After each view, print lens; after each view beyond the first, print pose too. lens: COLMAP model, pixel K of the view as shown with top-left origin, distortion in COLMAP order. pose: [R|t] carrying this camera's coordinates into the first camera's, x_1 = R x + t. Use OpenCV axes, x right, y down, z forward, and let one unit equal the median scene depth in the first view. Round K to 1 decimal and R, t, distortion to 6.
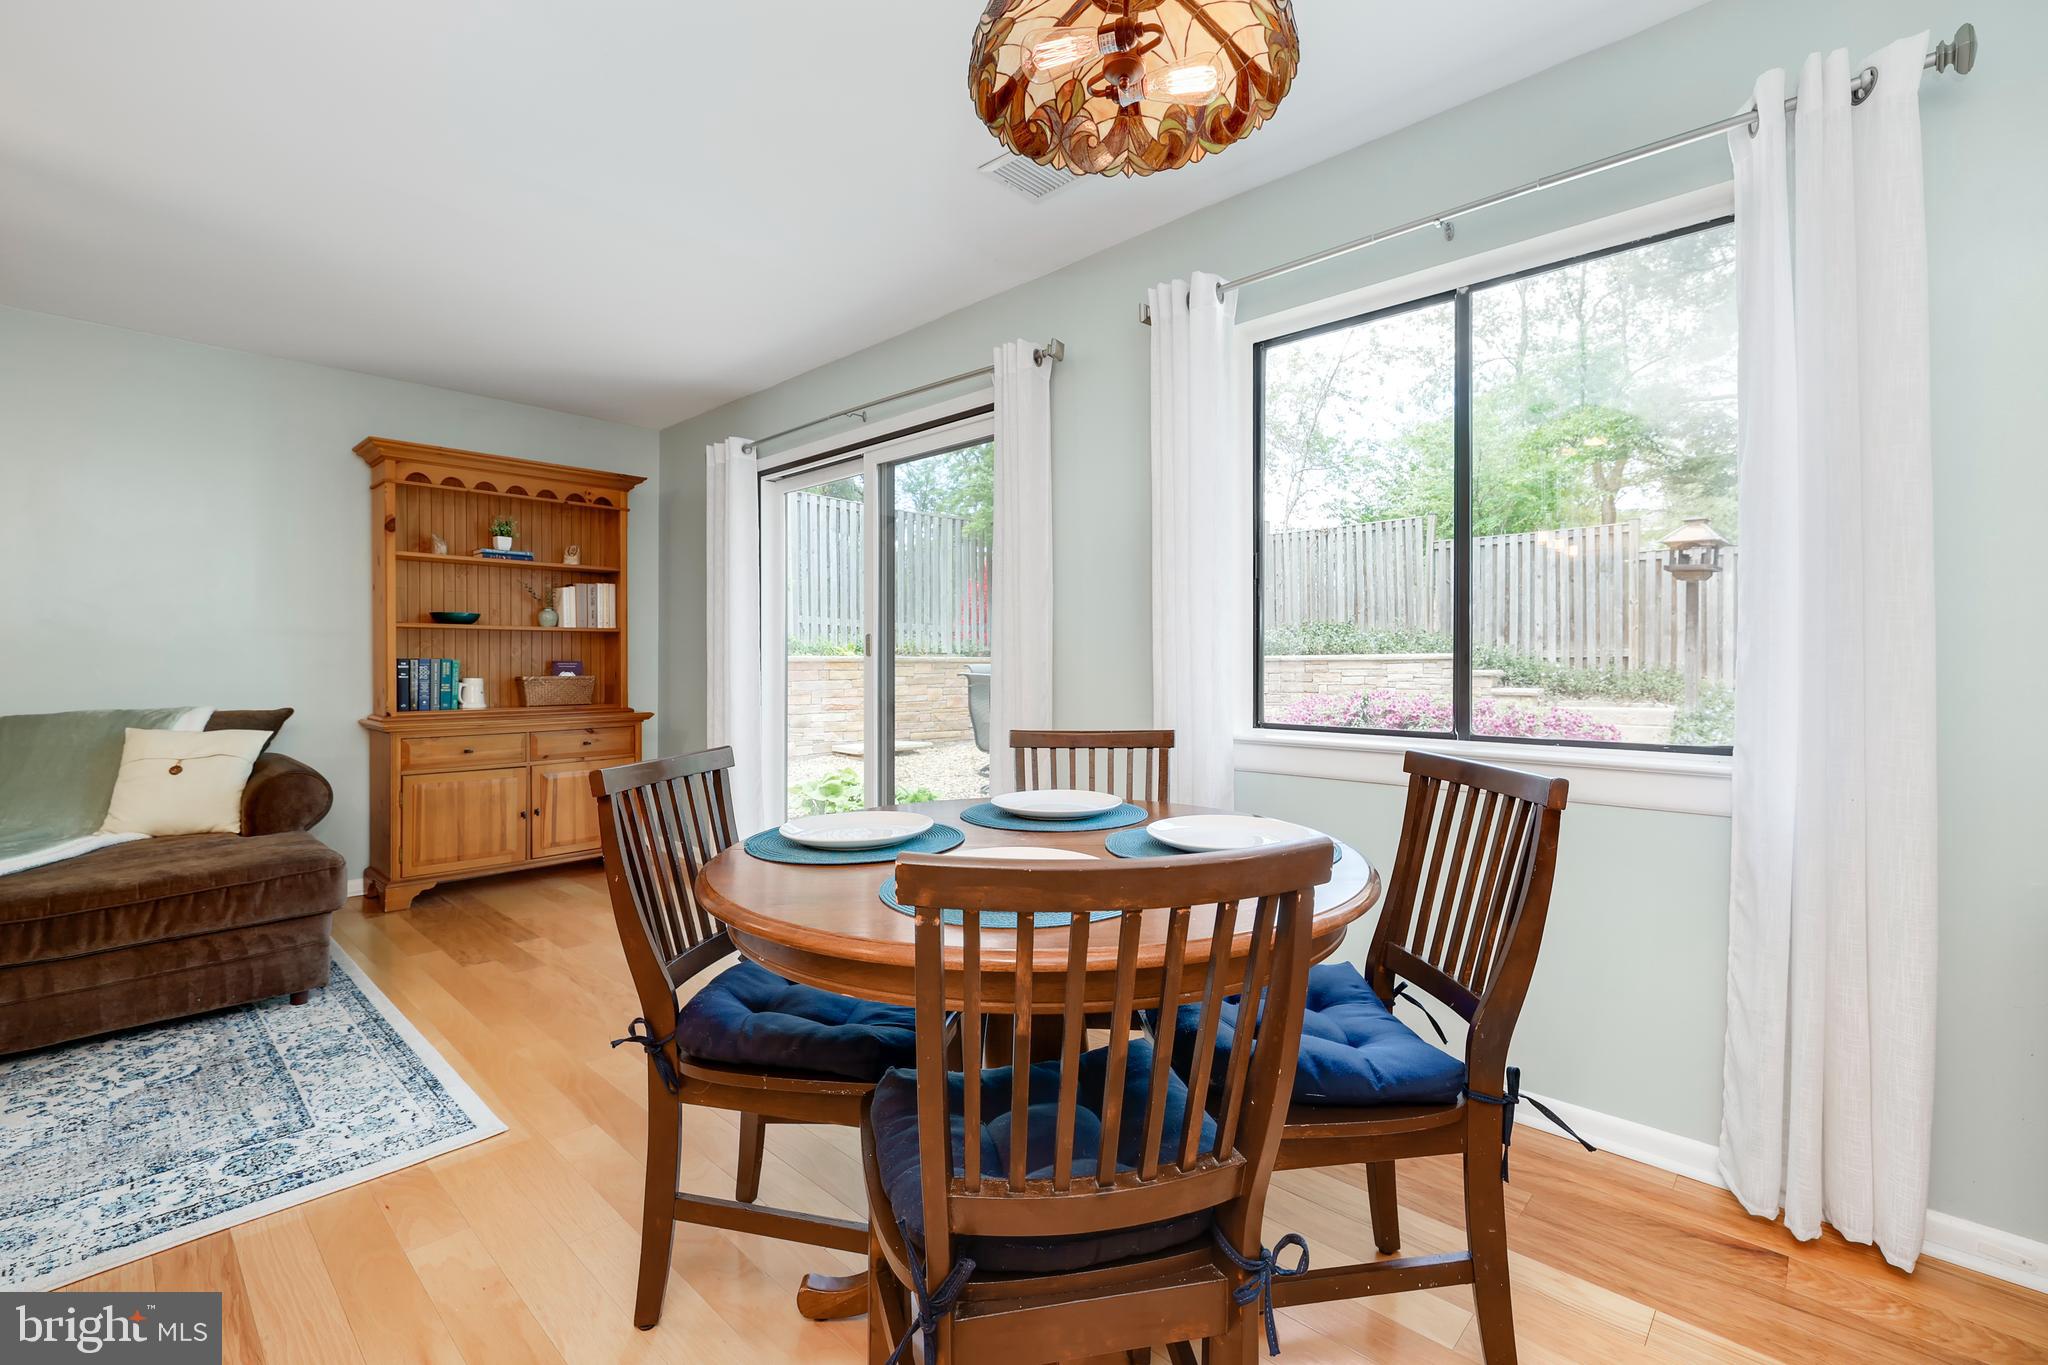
lens RADIAL K [[895.5, 0, 1017.7], [0, 895.5, 675.5], [0, 0, 1]] dist [-0.001081, 0.000041]
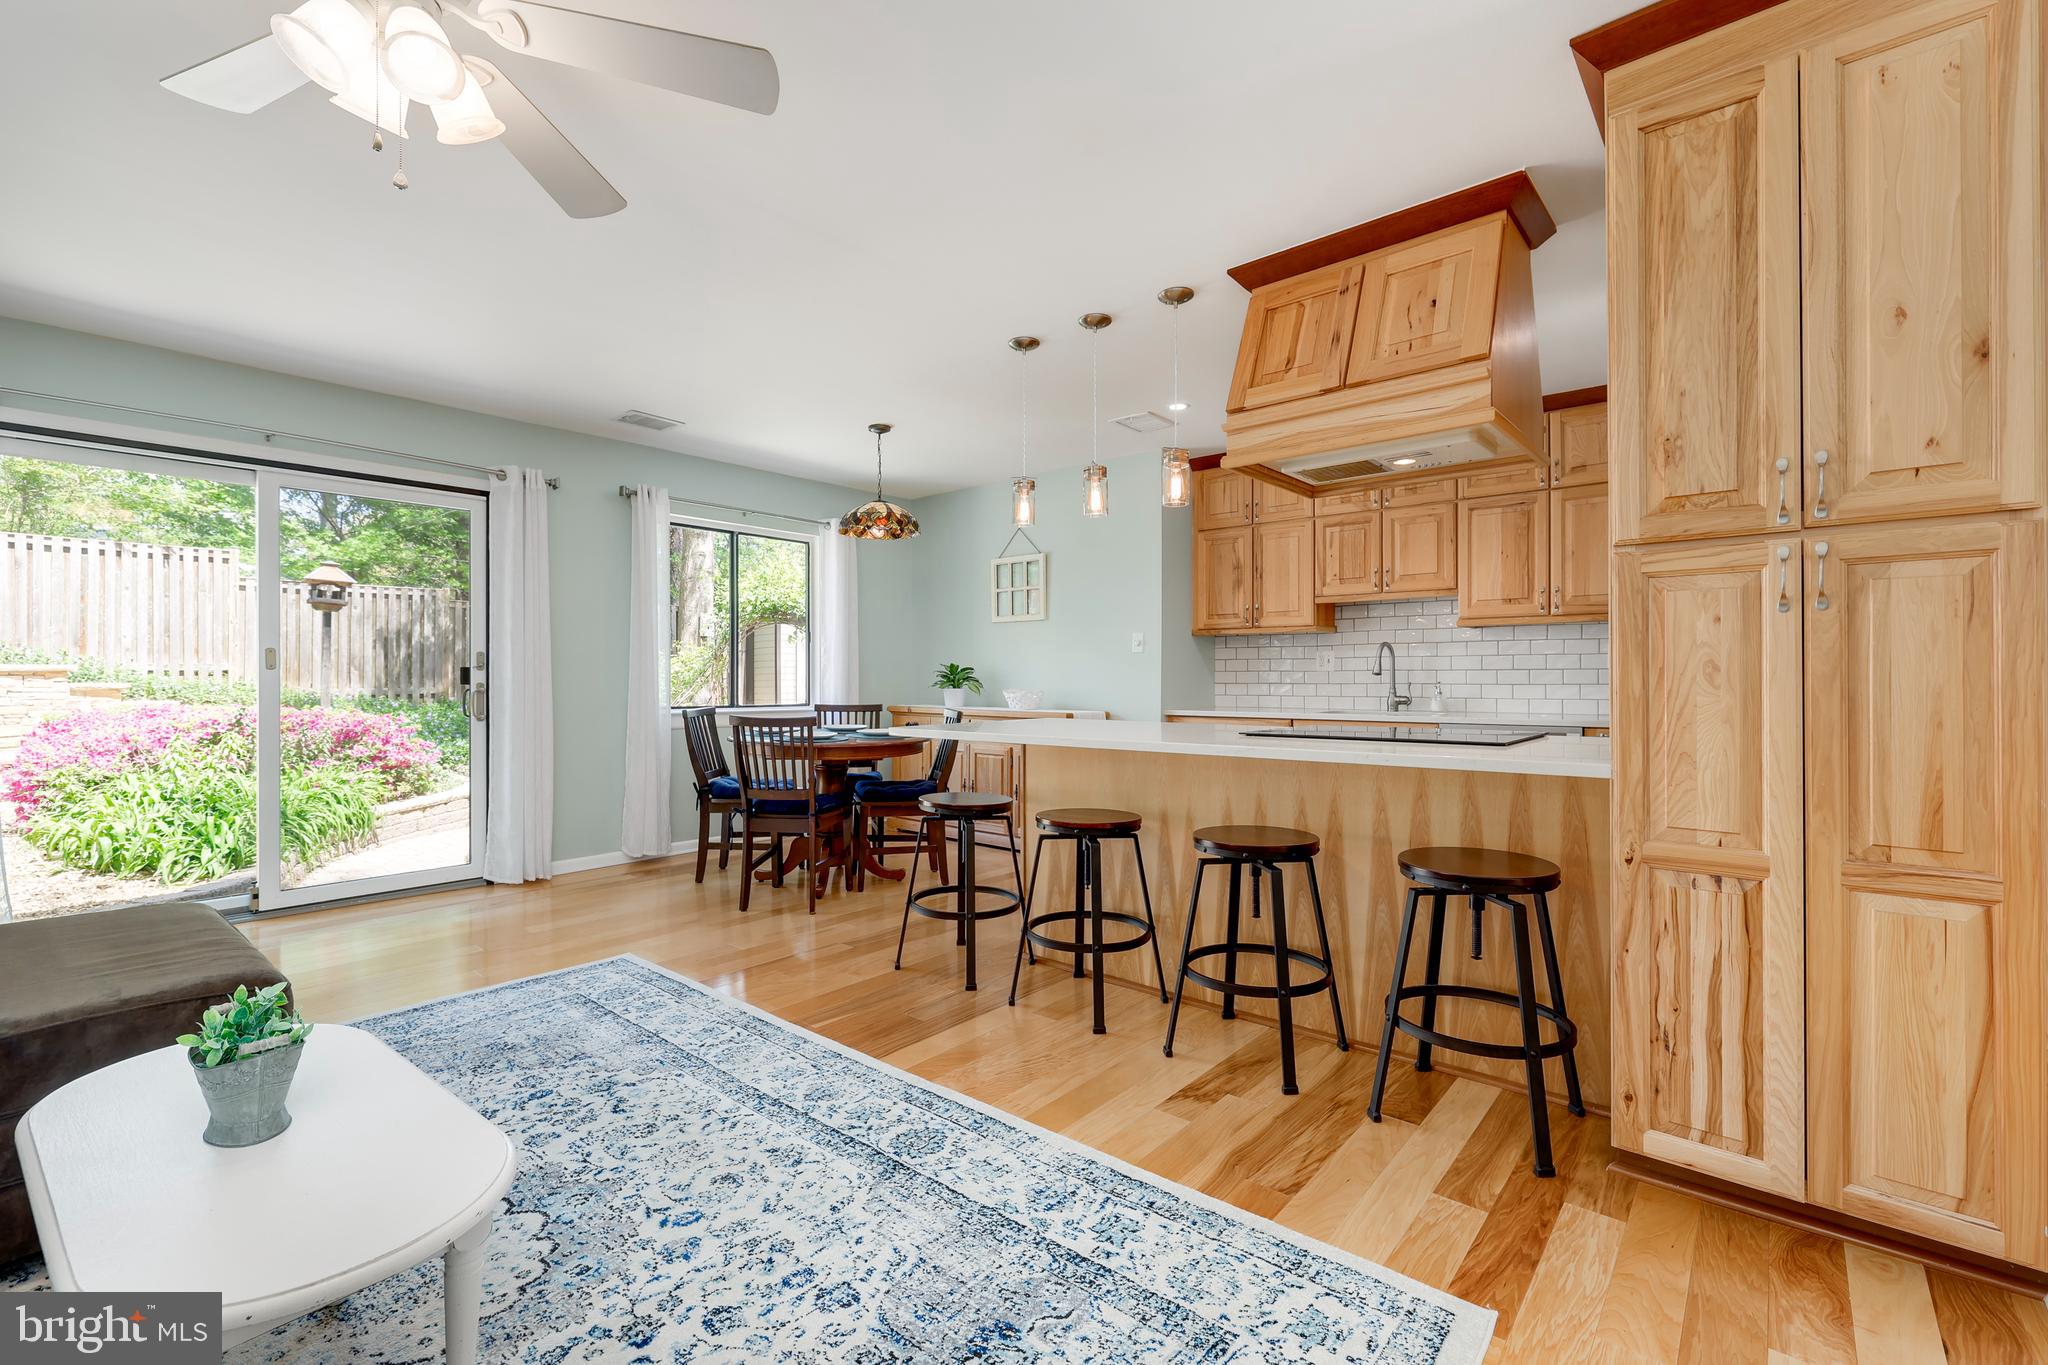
lens RADIAL K [[895.5, 0, 1017.7], [0, 895.5, 675.5], [0, 0, 1]] dist [-0.001081, 0.000041]
pose [[-0.055777, 0.002444, 0.998440, -1.925159], [0.010513, 0.999943, -0.001861, -0.007949], [-0.998388, 0.010393, -0.055800, 0.293603]]
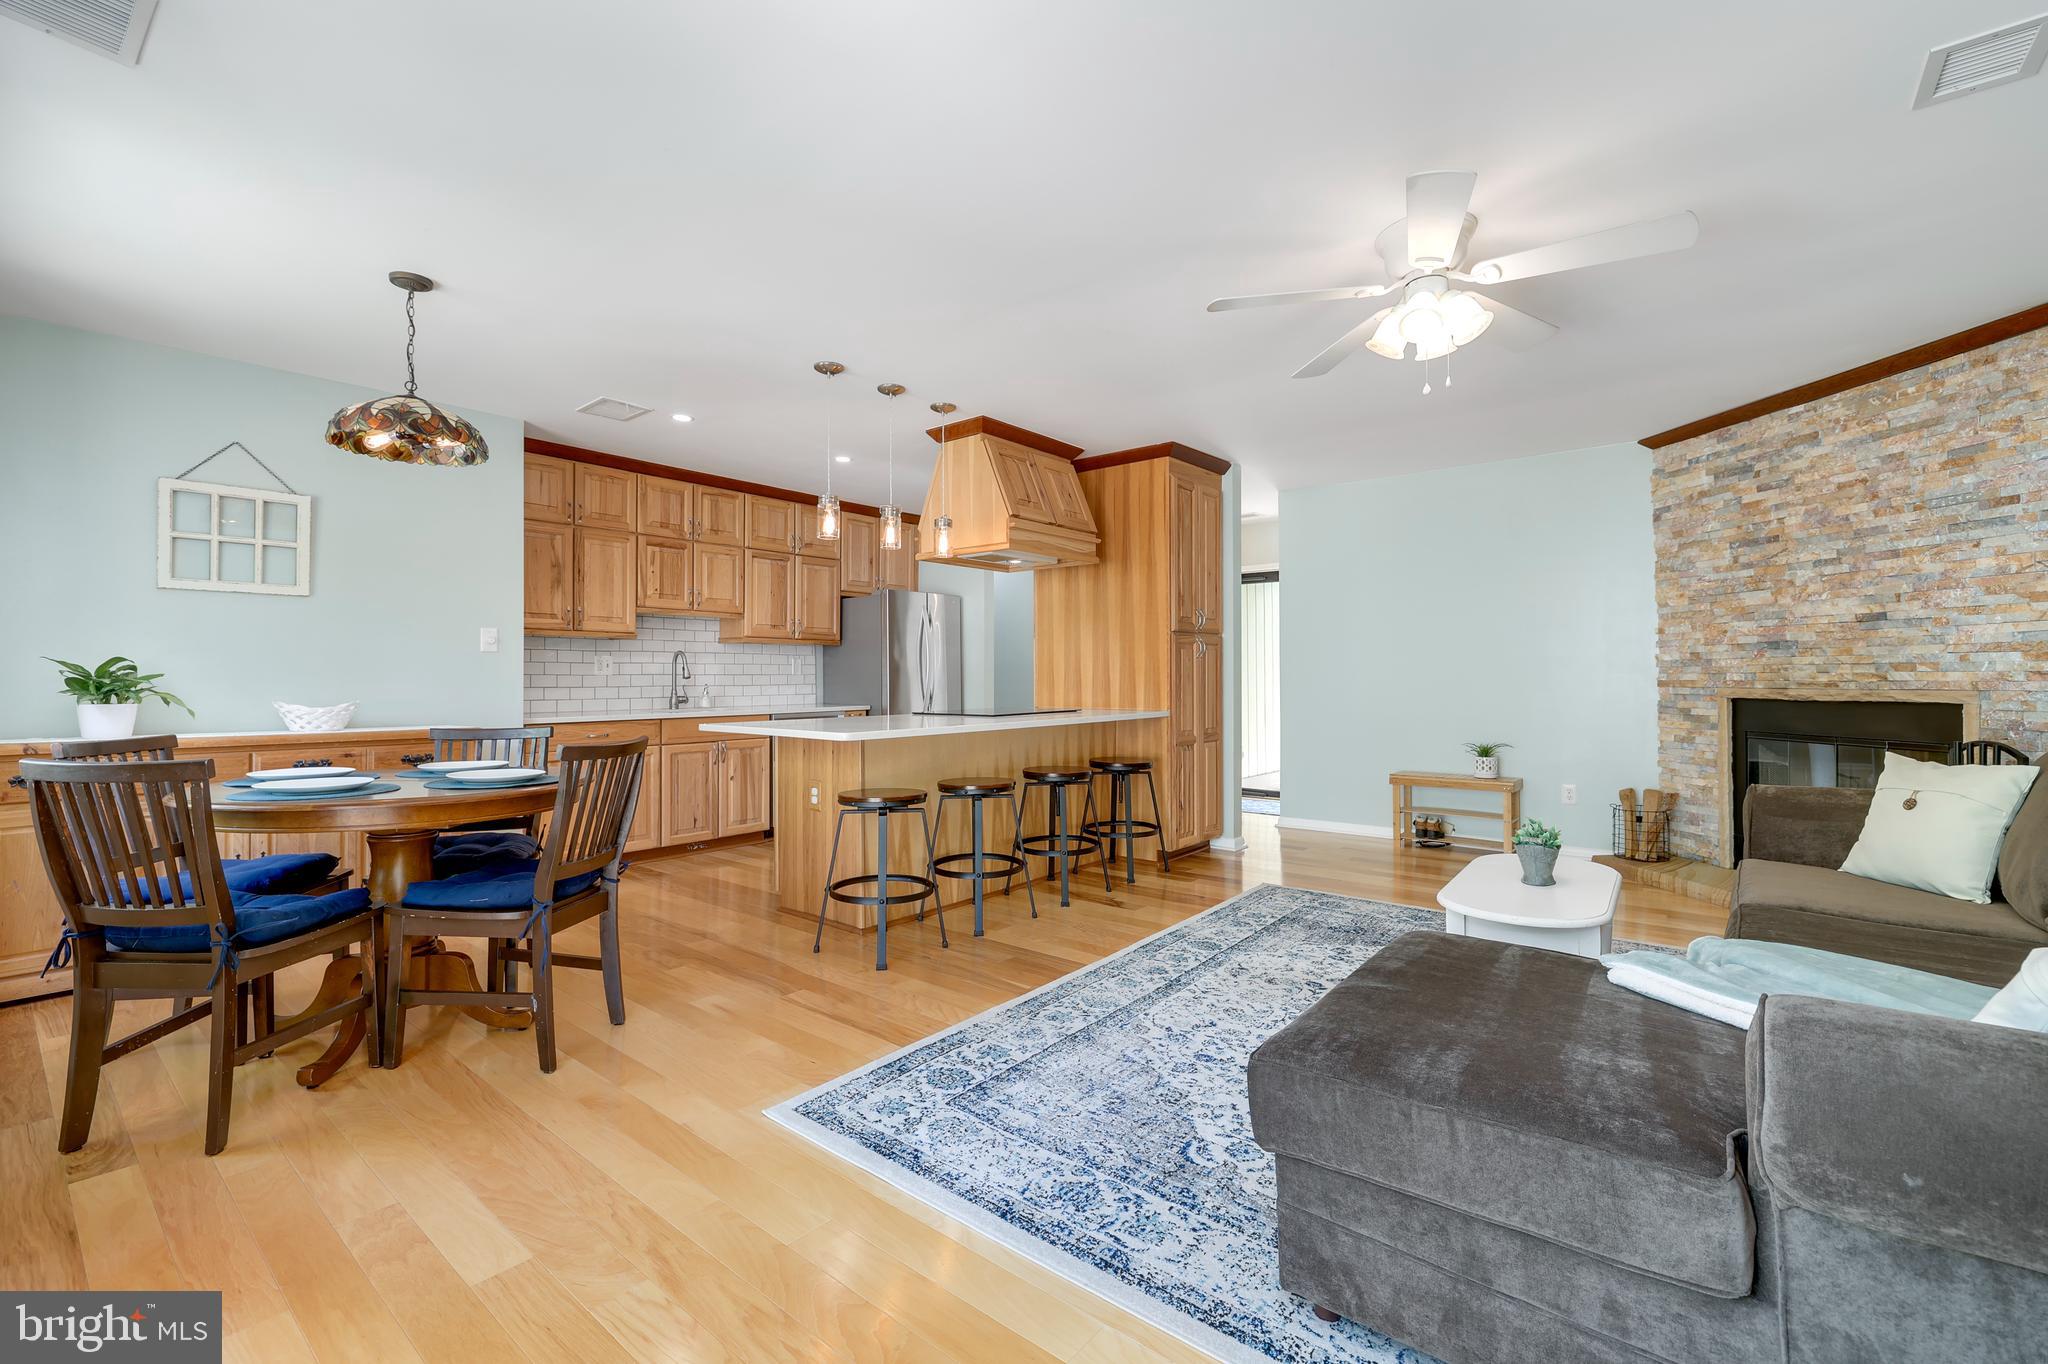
lens RADIAL K [[851.9, 0, 1026.9], [0, 851.9, 660.7], [0, 0, 1]] dist [-0.012494, 0.000037]
pose [[-0.996562, 0.003274, -0.082784, -0.669840], [0.004368, 0.999906, -0.013031, -0.019017], [0.082734, -0.013348, -0.996482, 1.712745]]
